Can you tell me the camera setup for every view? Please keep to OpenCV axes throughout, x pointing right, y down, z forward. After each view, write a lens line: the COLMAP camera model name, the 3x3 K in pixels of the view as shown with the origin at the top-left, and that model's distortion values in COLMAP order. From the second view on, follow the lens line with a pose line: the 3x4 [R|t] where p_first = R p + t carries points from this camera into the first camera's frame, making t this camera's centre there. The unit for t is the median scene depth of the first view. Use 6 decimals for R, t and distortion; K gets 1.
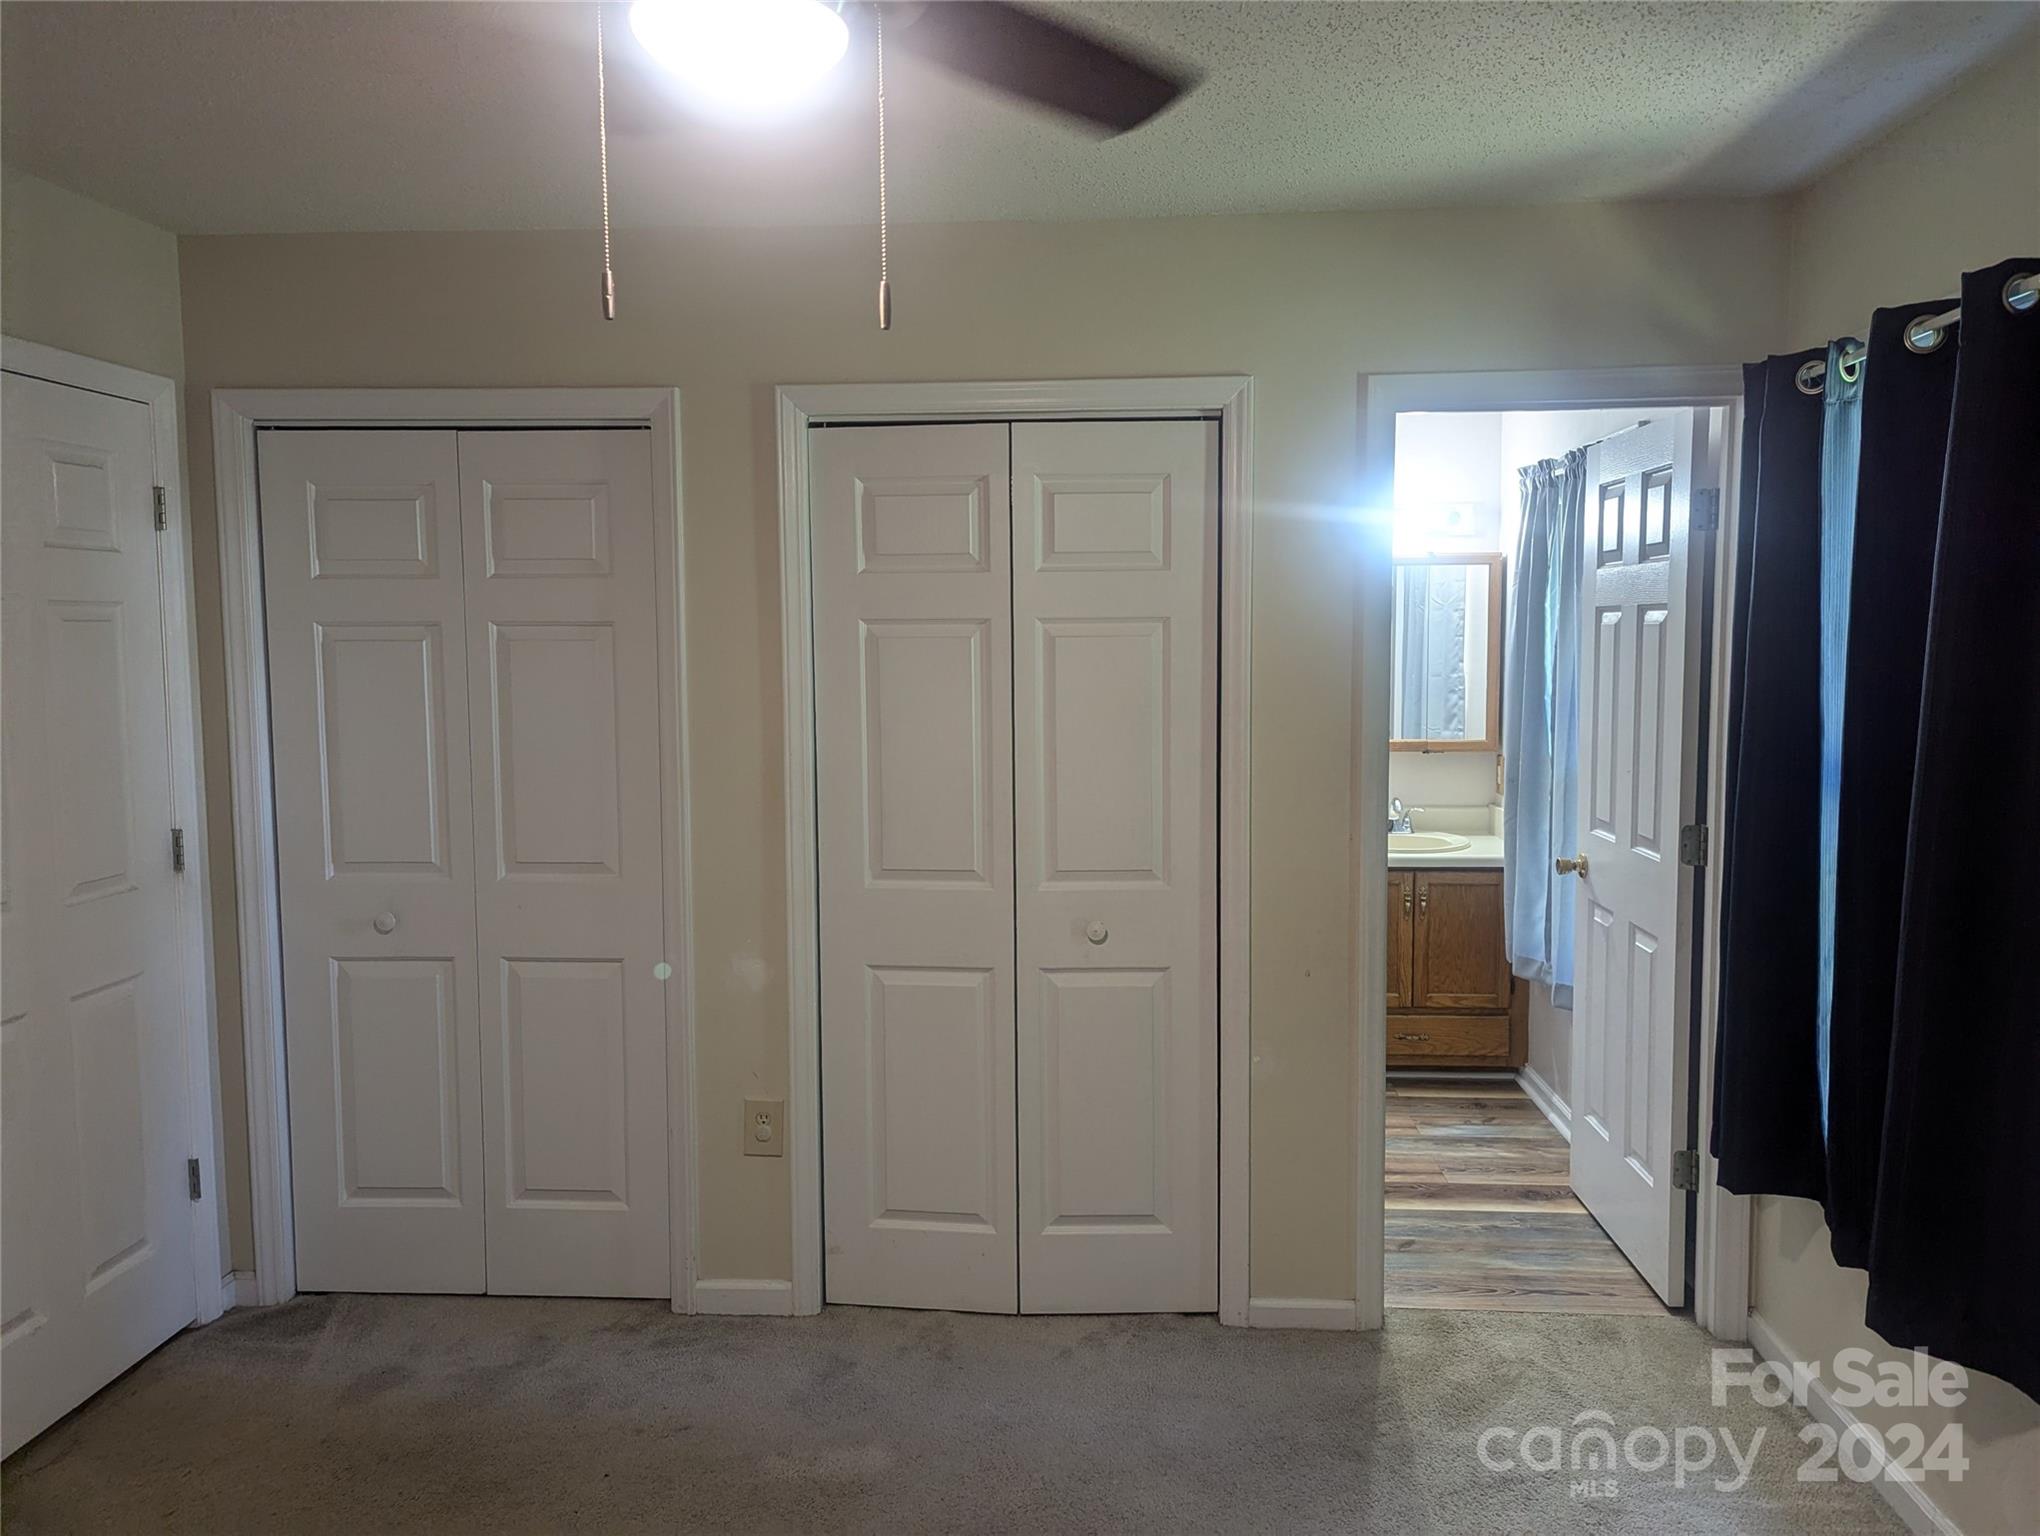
lens RADIAL K [[1452.9, 0, 1021.7], [0, 1452.9, 768.2], [0, 0, 1]] dist [0.032555, -0.003536]
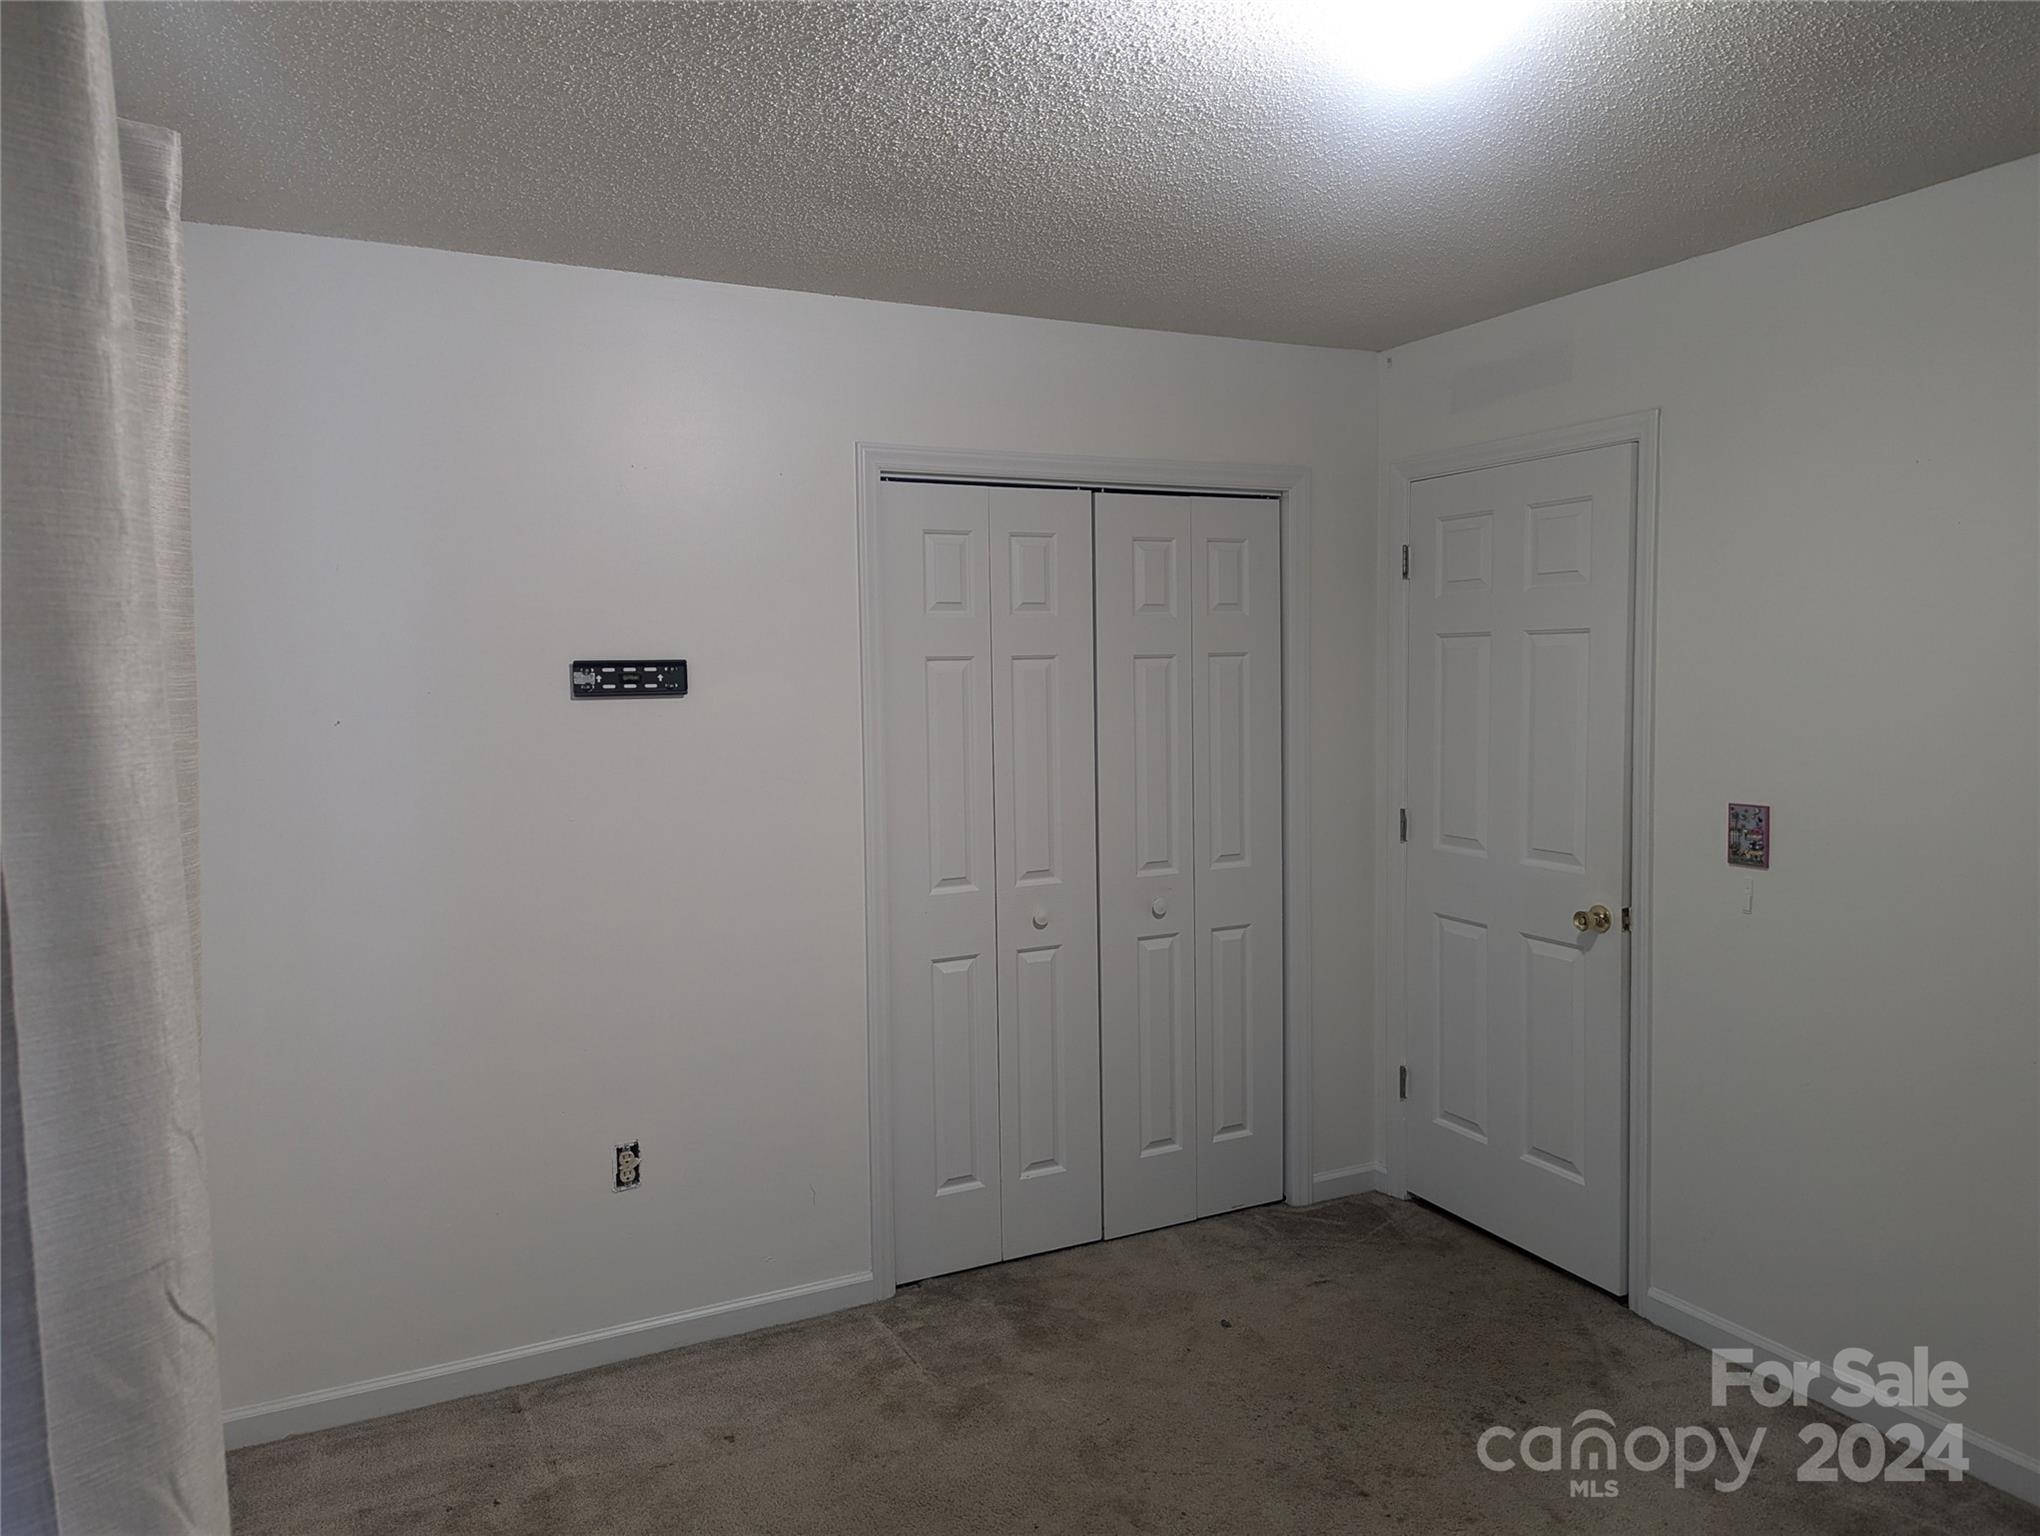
lens RADIAL K [[1452.9, 0, 1019.6], [0, 1452.9, 764.8], [0, 0, 1]] dist [0.032555, -0.003536]
pose [[0.834216, -0.039821, 0.549998, -0.550837], [0.046533, 0.998915, 0.001744, -0.009770], [-0.549471, 0.024138, 0.835164, 0.039899]]
